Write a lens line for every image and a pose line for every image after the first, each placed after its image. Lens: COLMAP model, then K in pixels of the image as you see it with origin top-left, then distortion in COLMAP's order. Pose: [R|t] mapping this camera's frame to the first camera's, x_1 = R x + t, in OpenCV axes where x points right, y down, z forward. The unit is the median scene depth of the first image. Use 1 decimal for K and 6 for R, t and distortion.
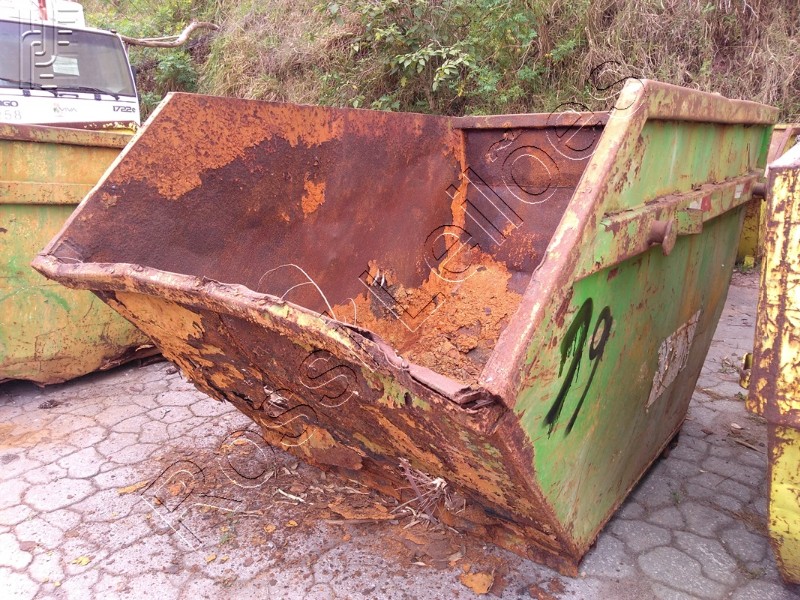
lens RADIAL K [[634.9, 0, 403.8], [0, 634.9, 298.5], [0, 0, 1]] dist [0.068496, -0.087671]
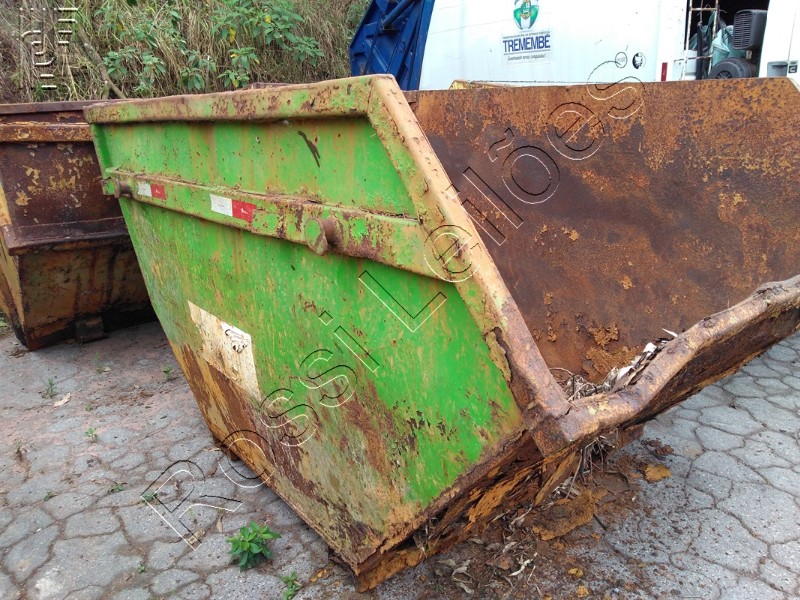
lens RADIAL K [[634.9, 0, 403.8], [0, 634.9, 298.5], [0, 0, 1]] dist [0.068496, -0.087671]
pose [[0.261155, -0.307502, 0.915009, -0.714310], [0.275728, 0.932174, 0.234574, -0.209090], [-0.925080, 0.191034, 0.328229, 0.657840]]
